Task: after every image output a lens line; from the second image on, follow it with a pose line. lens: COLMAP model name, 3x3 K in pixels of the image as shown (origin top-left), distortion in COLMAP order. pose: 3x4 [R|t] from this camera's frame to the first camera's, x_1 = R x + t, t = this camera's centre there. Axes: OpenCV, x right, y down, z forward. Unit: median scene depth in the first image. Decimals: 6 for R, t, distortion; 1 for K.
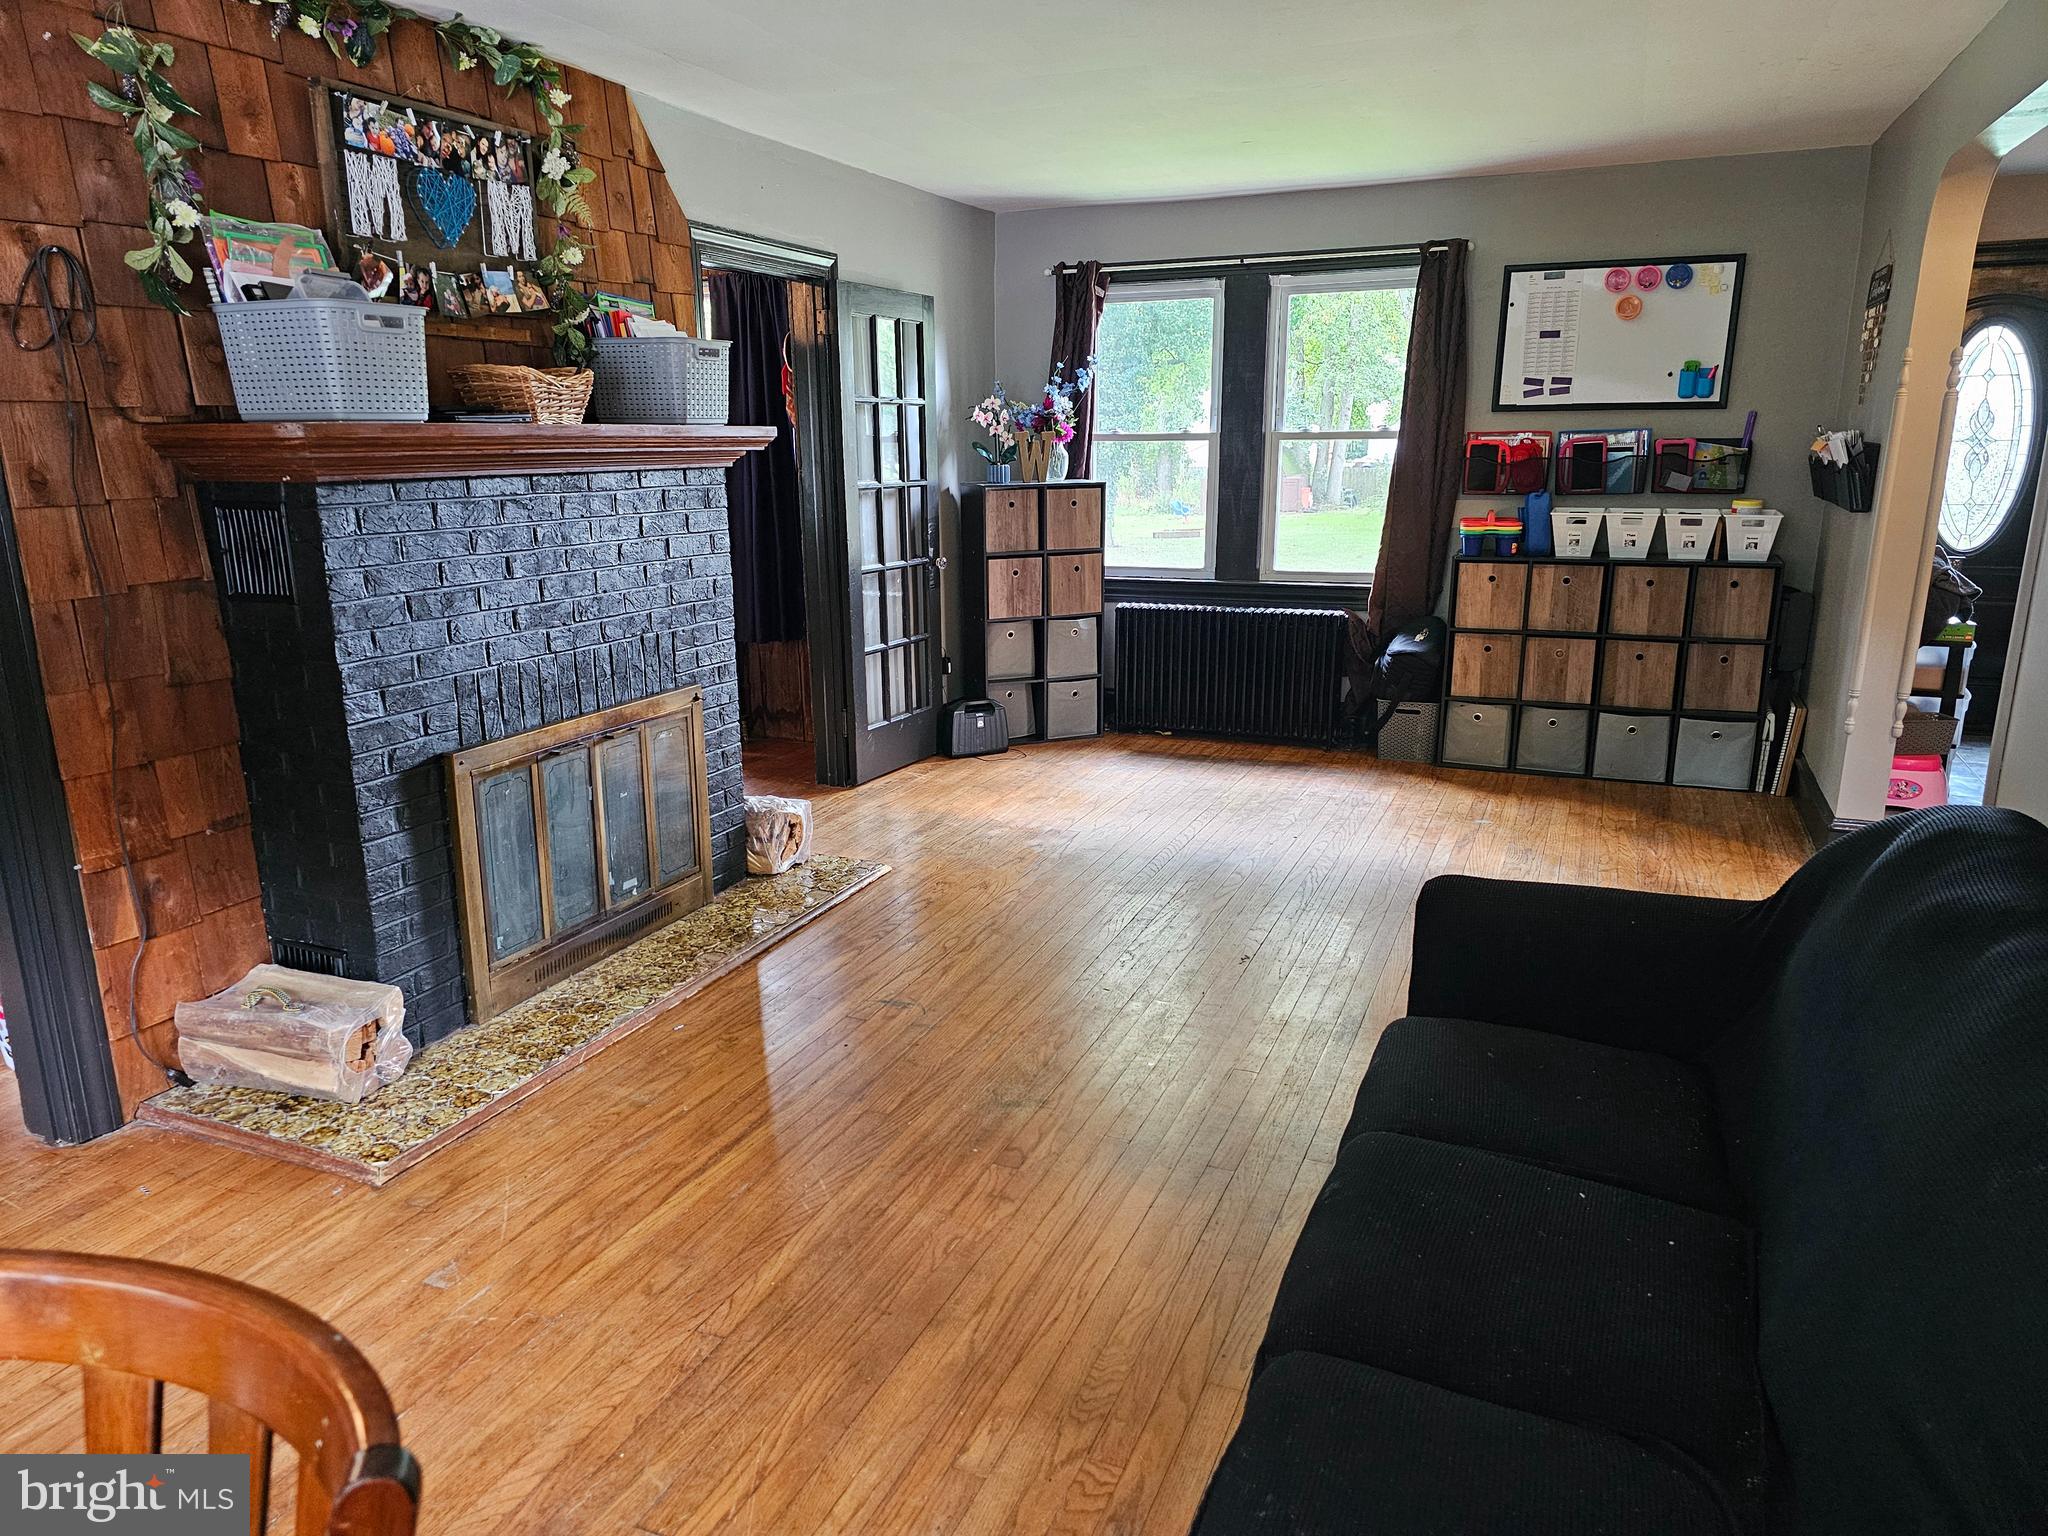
lens RADIAL K [[1369.1, 0, 1018.2], [0, 1369.1, 767.4], [0, 0, 1]] dist [0.068469, -0.059514]
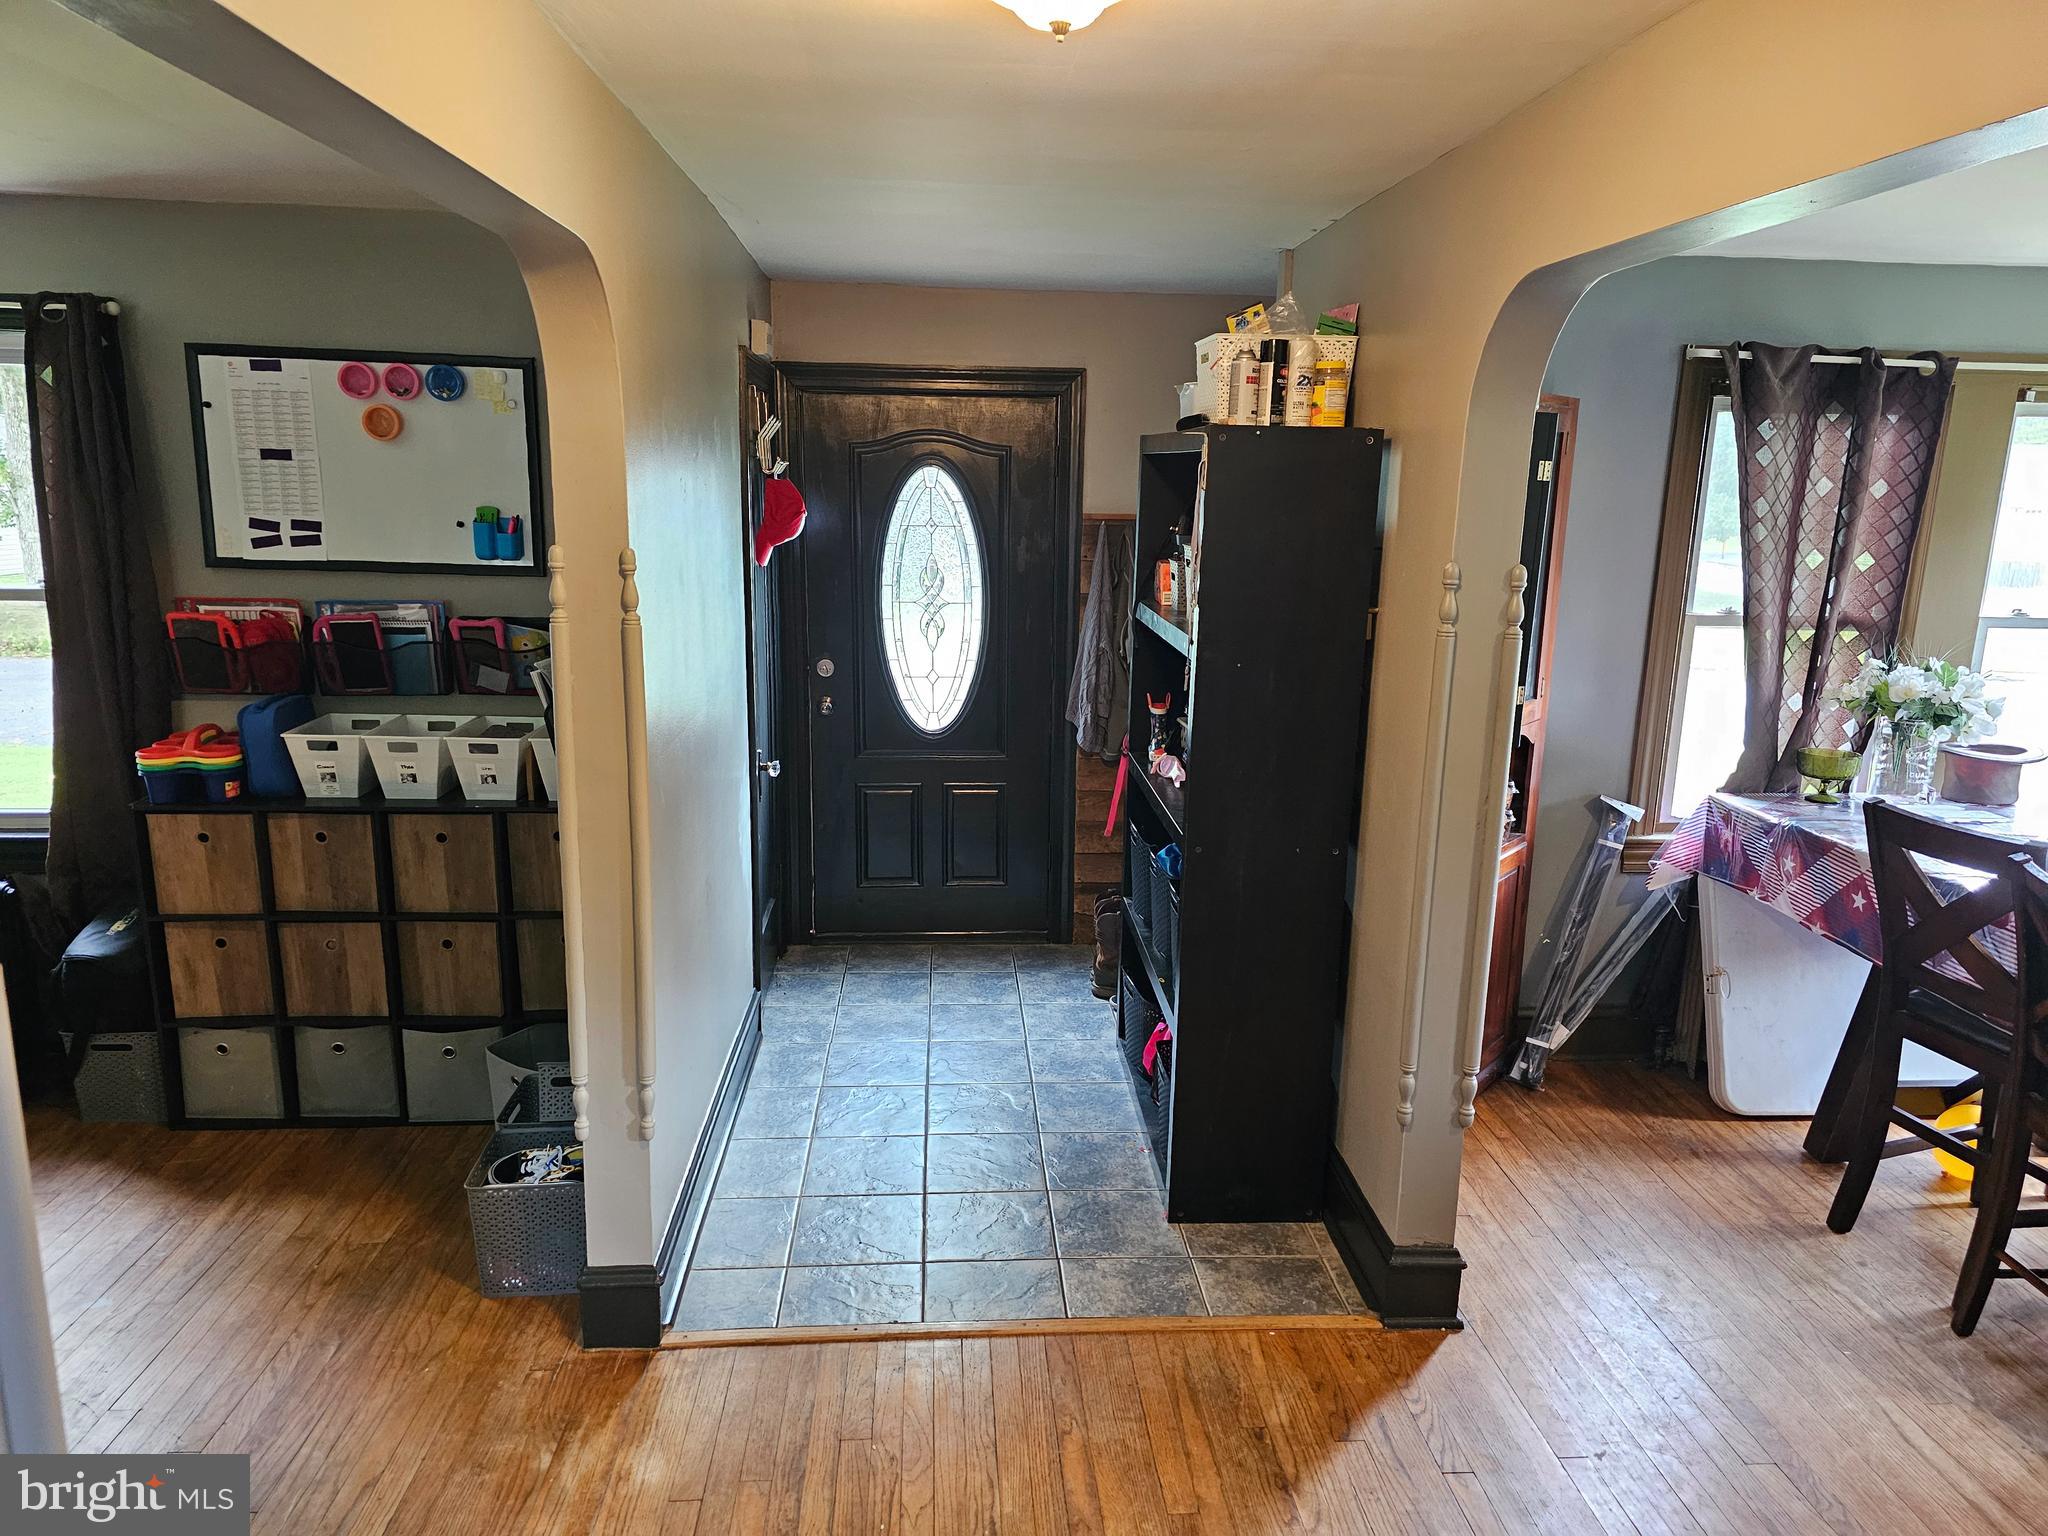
lens RADIAL K [[1369.1, 0, 1027.2], [0, 1369.1, 772.6], [0, 0, 1]] dist [0.068469, -0.059514]
pose [[0.894431, -0.069936, 0.441704, 0.402899], [0.079812, 0.996803, -0.003789, -0.134763], [-0.440027, 0.038642, 0.897153, 0.271032]]
